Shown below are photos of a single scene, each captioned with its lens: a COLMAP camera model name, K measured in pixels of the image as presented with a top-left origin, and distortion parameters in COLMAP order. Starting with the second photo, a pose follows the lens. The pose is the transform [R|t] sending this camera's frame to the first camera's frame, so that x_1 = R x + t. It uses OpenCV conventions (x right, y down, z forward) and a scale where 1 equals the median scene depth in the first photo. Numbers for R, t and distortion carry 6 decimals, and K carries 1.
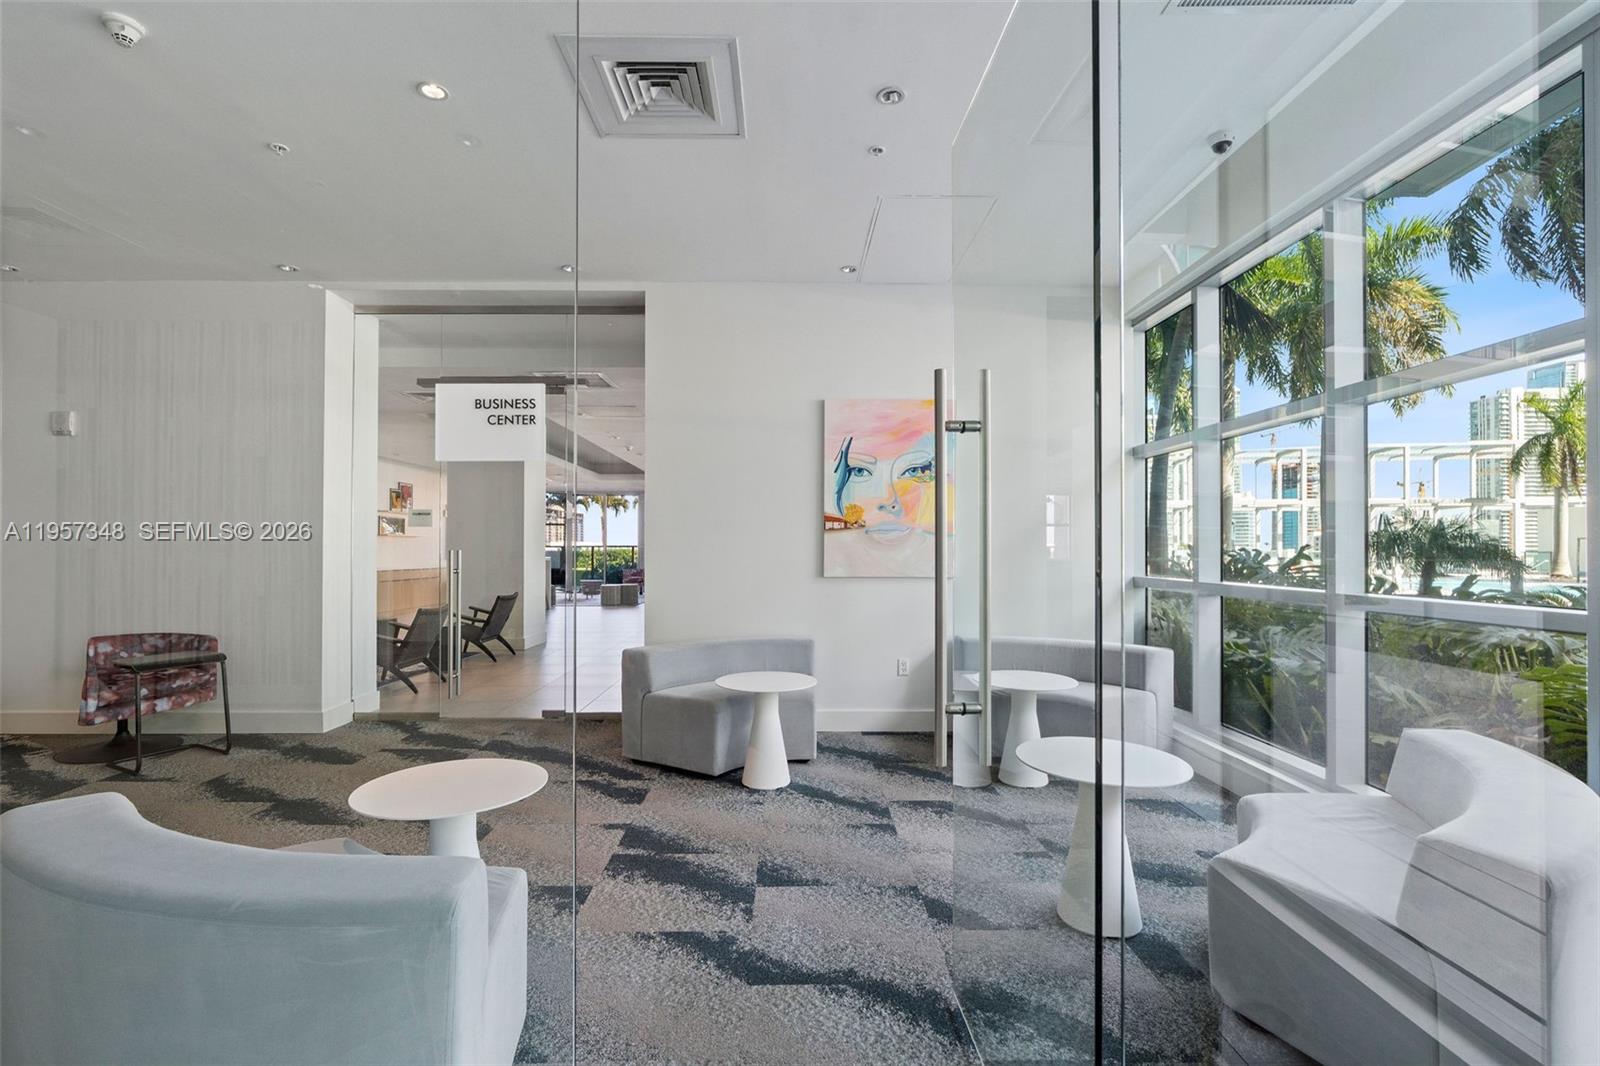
lens RADIAL K [[719.0, 0, 800.0], [0, 719.0, 533.0], [0, 0, 1]] dist [-0.000661, 0.000103]
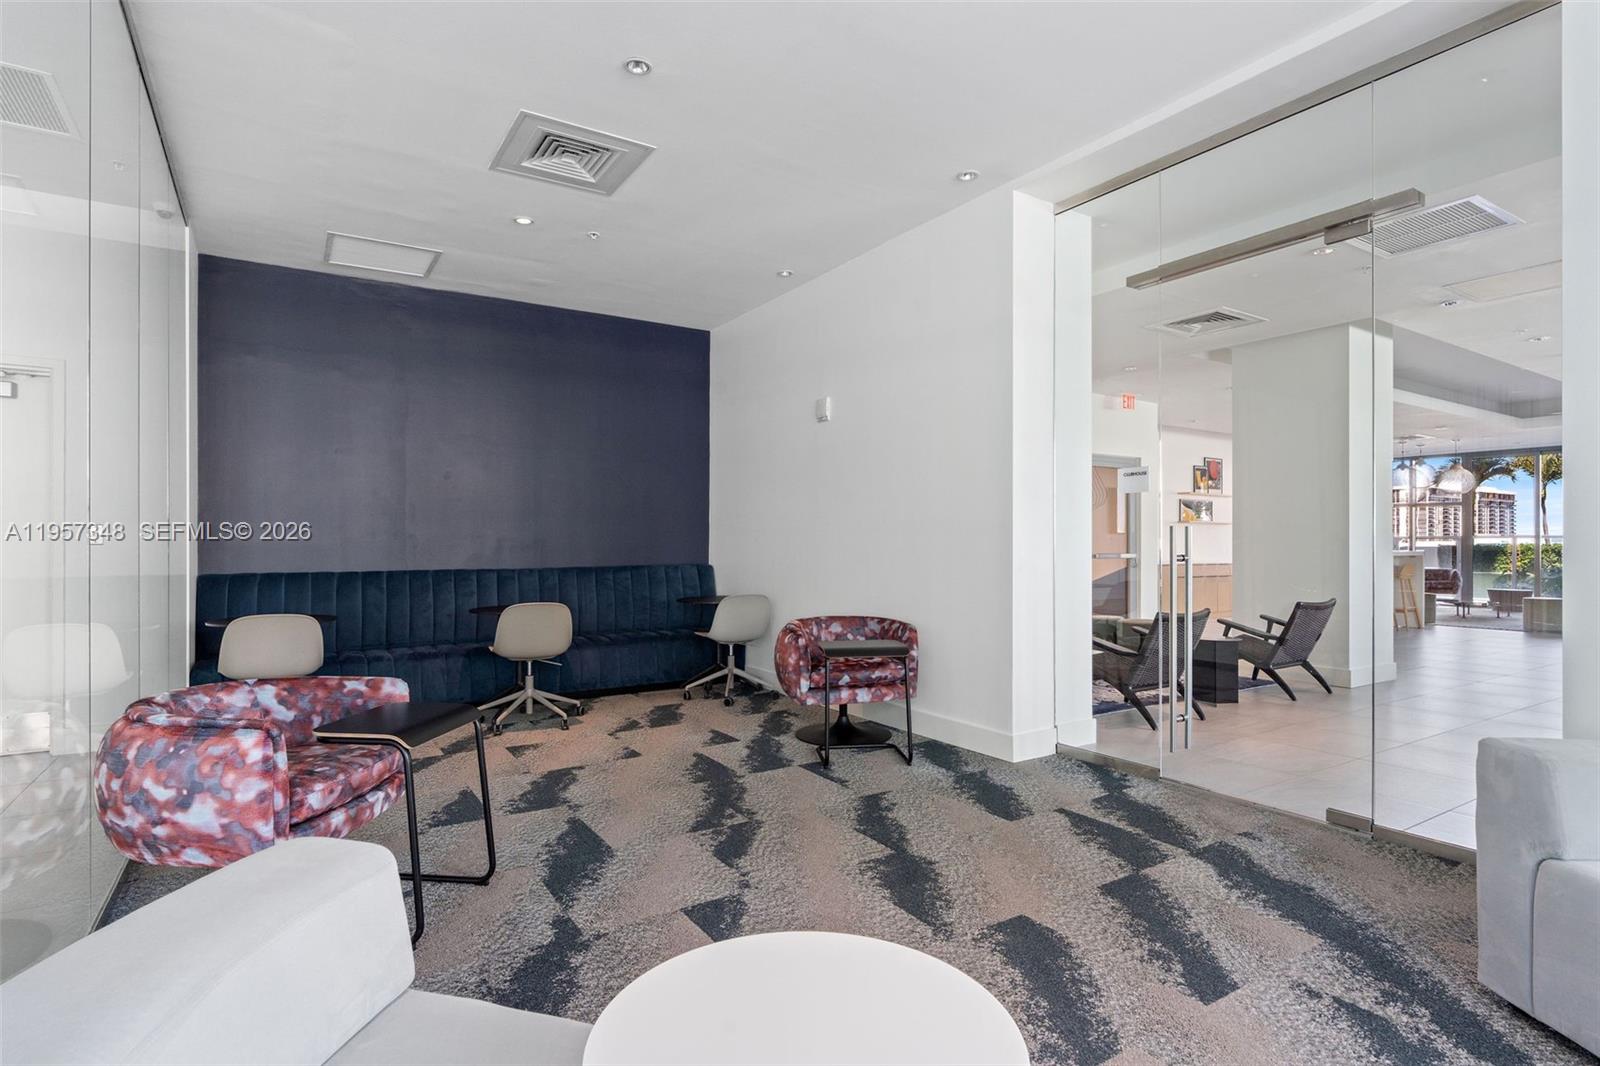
lens RADIAL K [[817.1, 0, 800.7], [0, 817.1, 536.2], [0, 0, 1]] dist [-0.001898, -0.000783]
pose [[0.526897, -0.010462, -0.849865, -0.038298], [0.018285, 0.999832, -0.000972, 0.032769], [0.849733, -0.015028, 0.527000, 0.356577]]
